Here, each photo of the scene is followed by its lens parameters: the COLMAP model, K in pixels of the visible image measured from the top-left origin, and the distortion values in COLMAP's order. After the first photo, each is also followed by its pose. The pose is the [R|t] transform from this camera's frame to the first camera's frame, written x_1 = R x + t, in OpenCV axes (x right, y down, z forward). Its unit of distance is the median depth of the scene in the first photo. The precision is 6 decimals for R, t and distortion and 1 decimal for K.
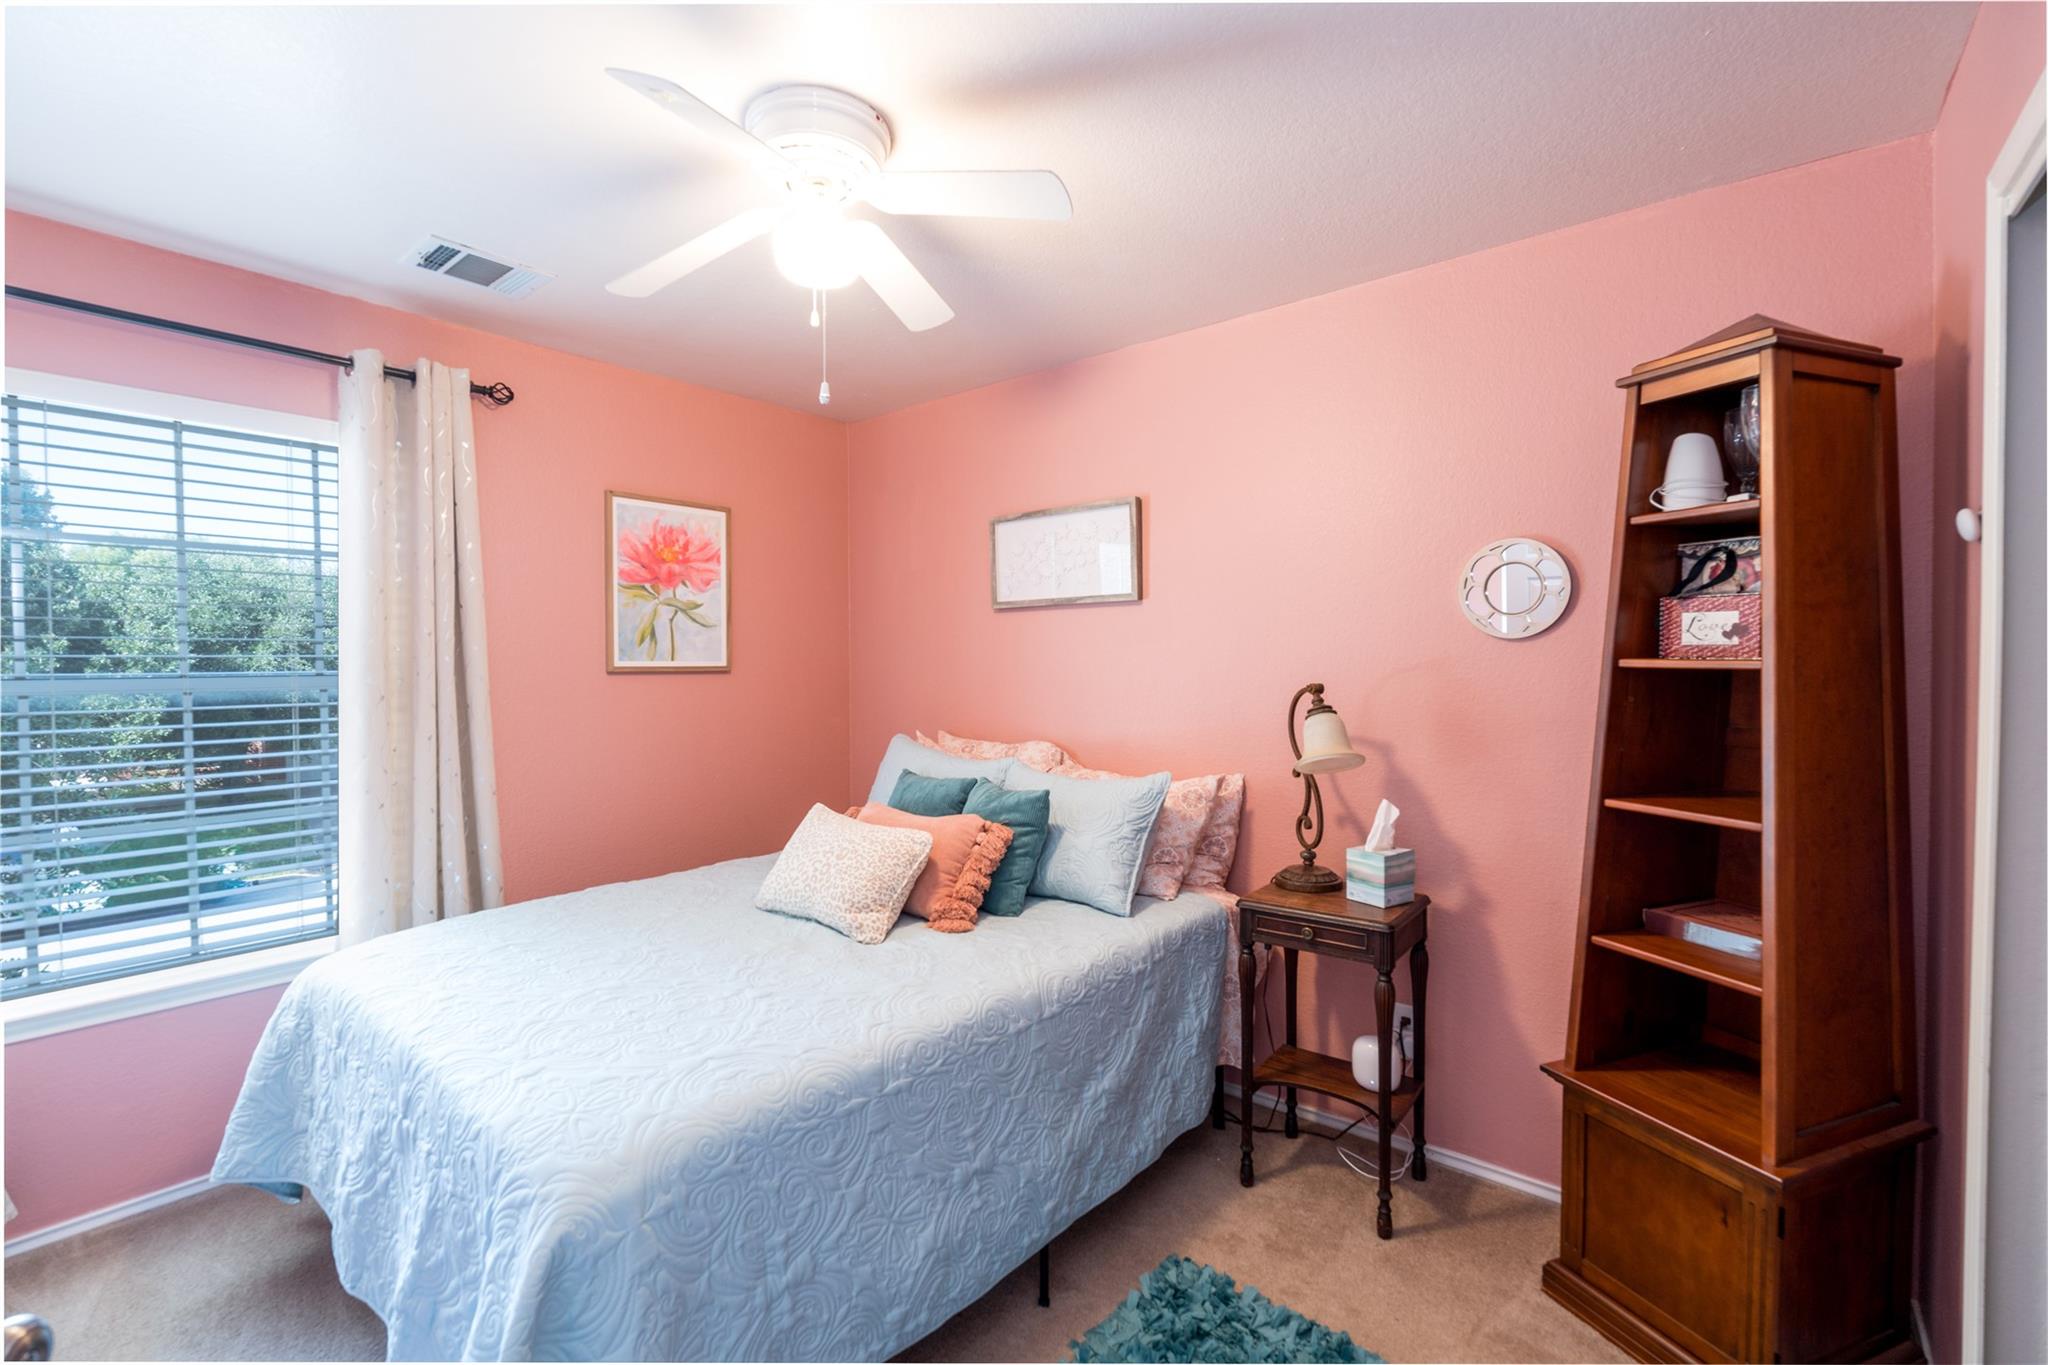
lens RADIAL K [[906.0, 0, 1018.5], [0, 906.0, 676.7], [0, 0, 1]] dist [0.001340, 0.000350]
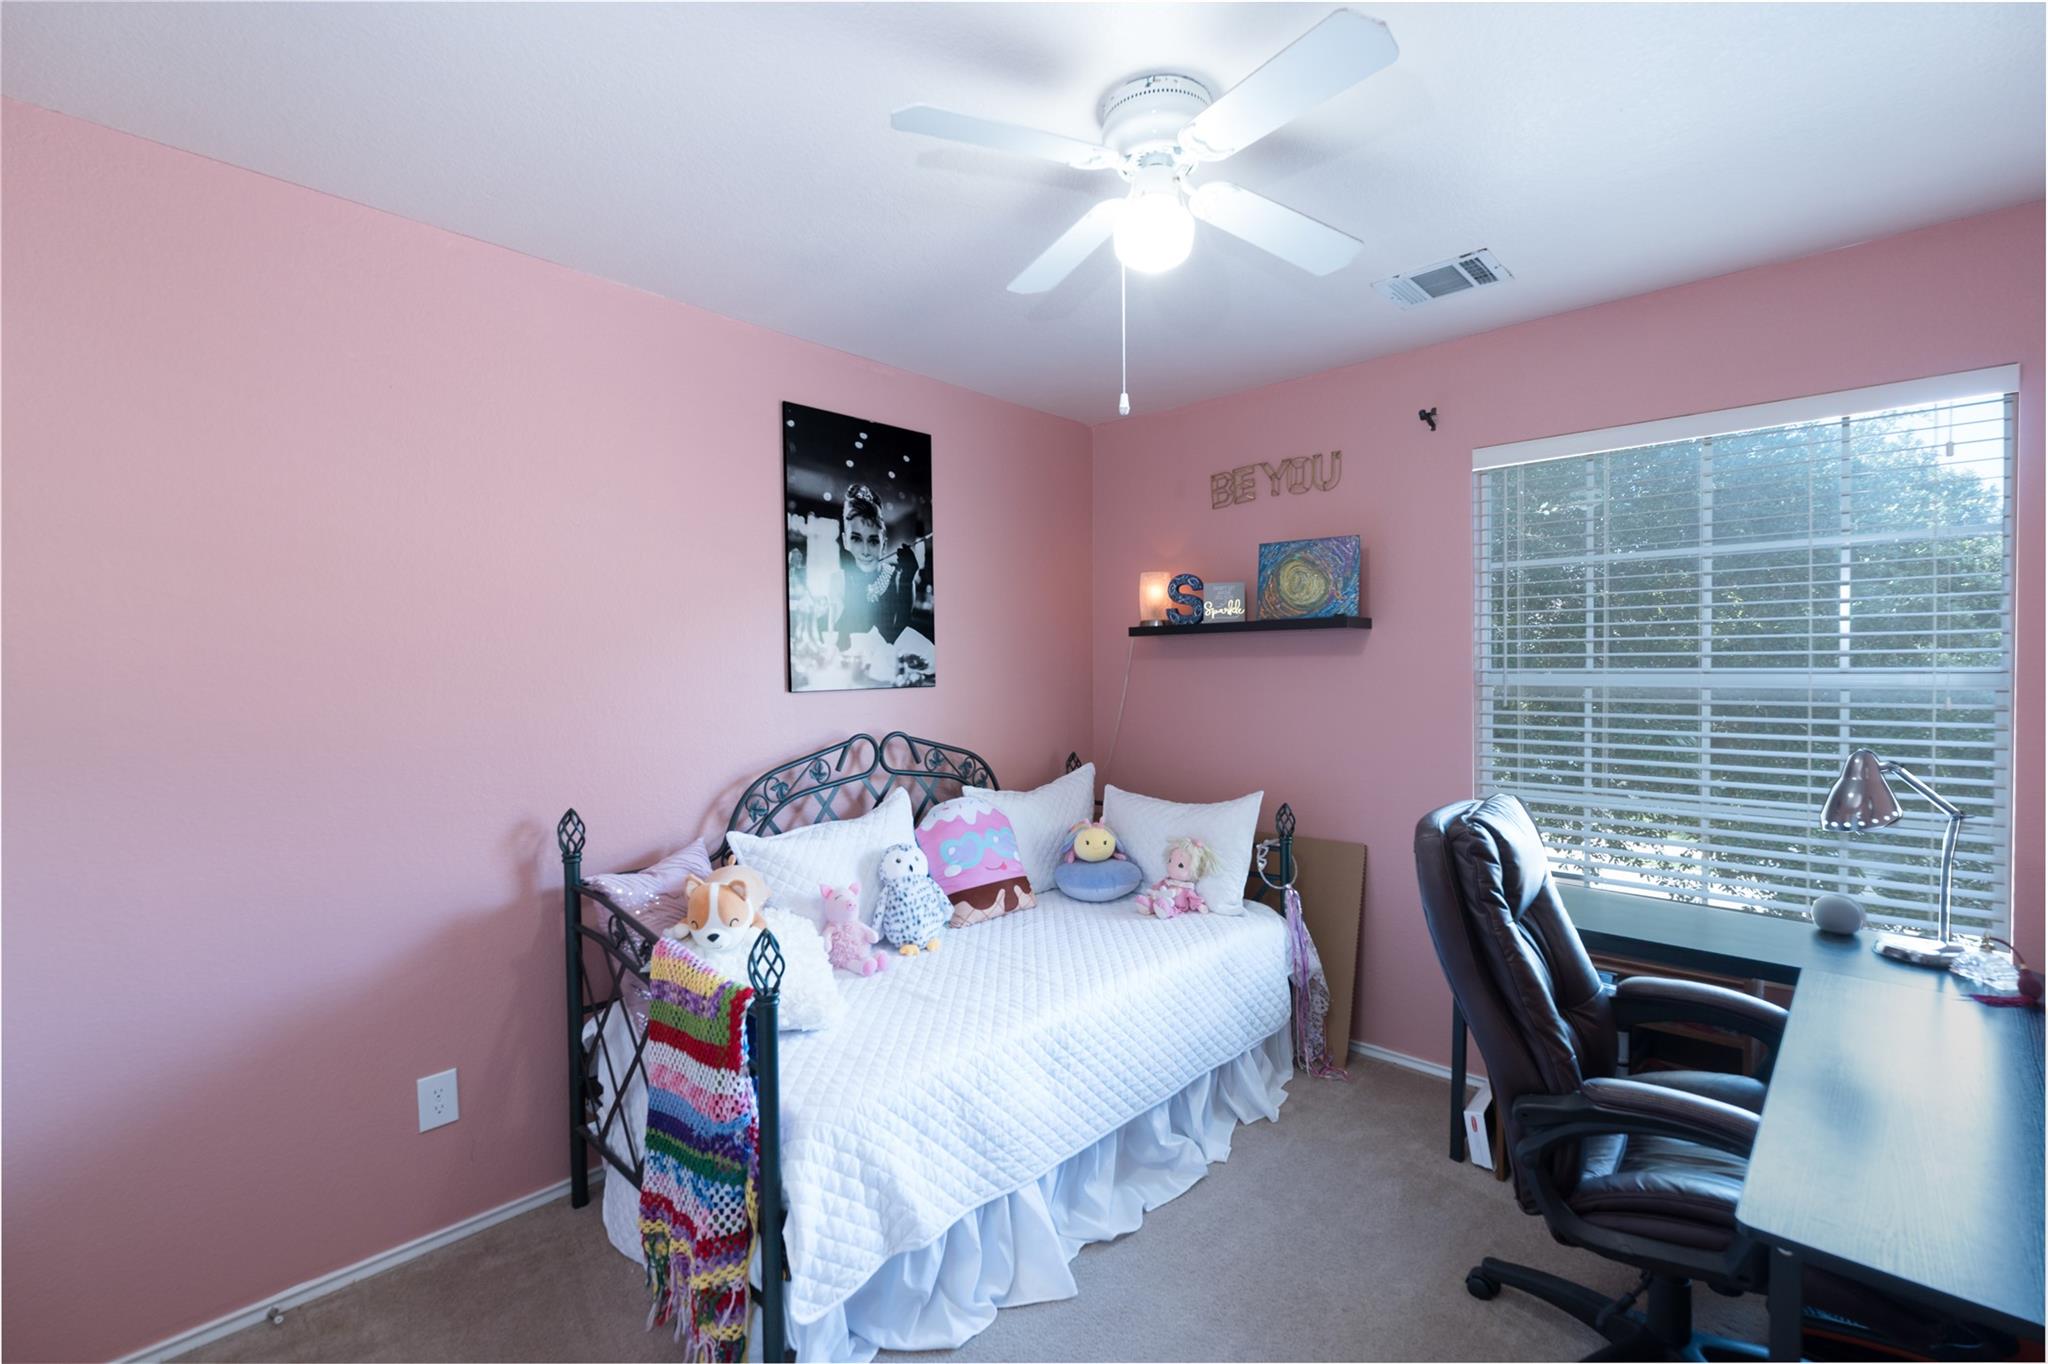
lens RADIAL K [[906.0, 0, 1019.4], [0, 906.0, 678.4], [0, 0, 1]] dist [0.001340, 0.000350]
pose [[-0.084364, 0.020734, -0.996219, 0.206556], [-0.011661, 0.999694, 0.021794, -0.006007], [0.996367, 0.013455, -0.084096, 0.264793]]
